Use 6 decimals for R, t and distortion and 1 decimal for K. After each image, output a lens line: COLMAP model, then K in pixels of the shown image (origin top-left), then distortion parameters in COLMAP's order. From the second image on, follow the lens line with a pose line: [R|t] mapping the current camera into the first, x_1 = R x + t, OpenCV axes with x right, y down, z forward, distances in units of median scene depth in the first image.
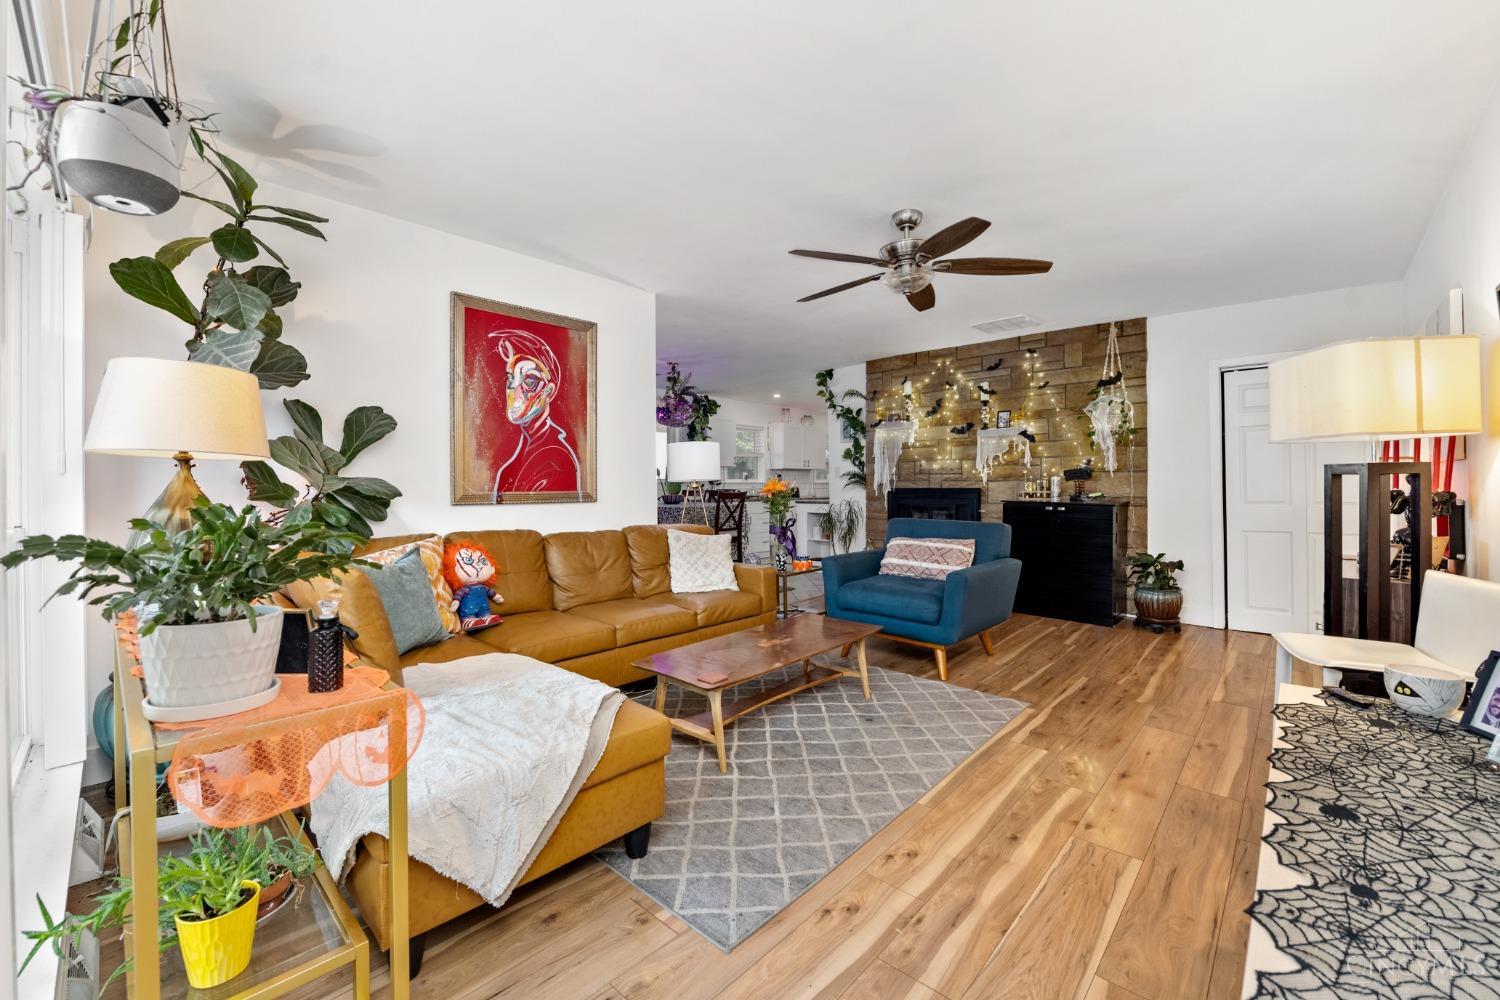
lens RADIAL K [[597.9, 0, 750.6], [0, 597.9, 487.9], [0, 0, 1]] dist [-0.003058, -0.000445]
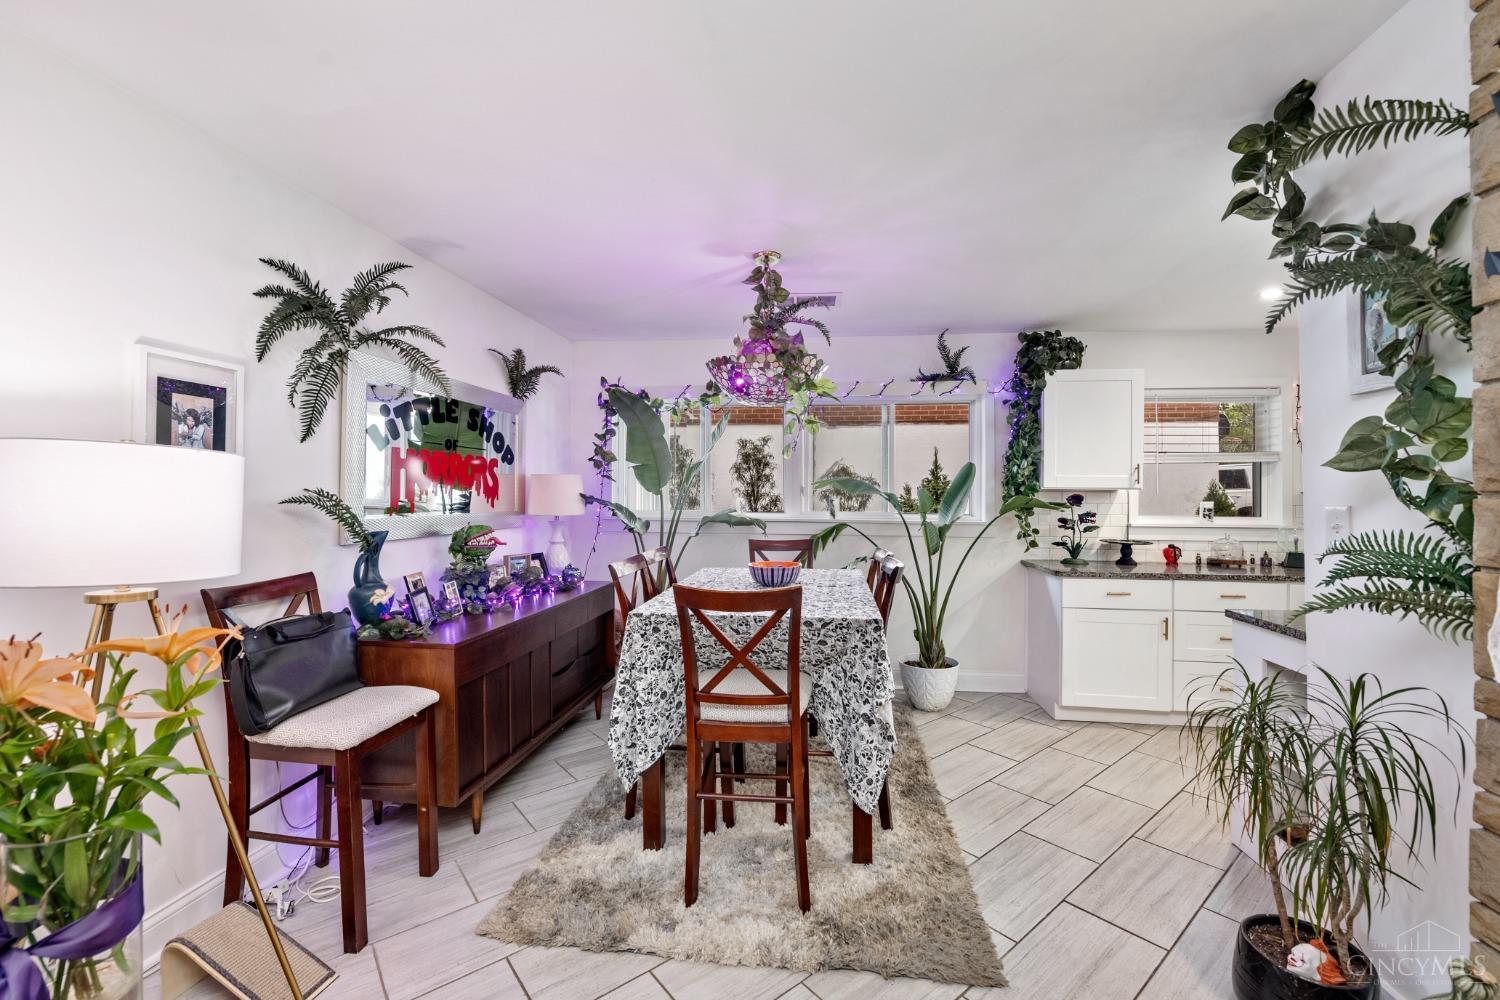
lens RADIAL K [[597.8, 0, 741.4], [0, 597.8, 492.3], [0, 0, 1]] dist [-0.010804, 0.000066]
pose [[0.580155, 0.009272, -0.814453, 0.407892], [-0.014465, 0.999895, 0.001079, -0.075785], [0.814378, 0.011155, 0.580228, 1.425178]]
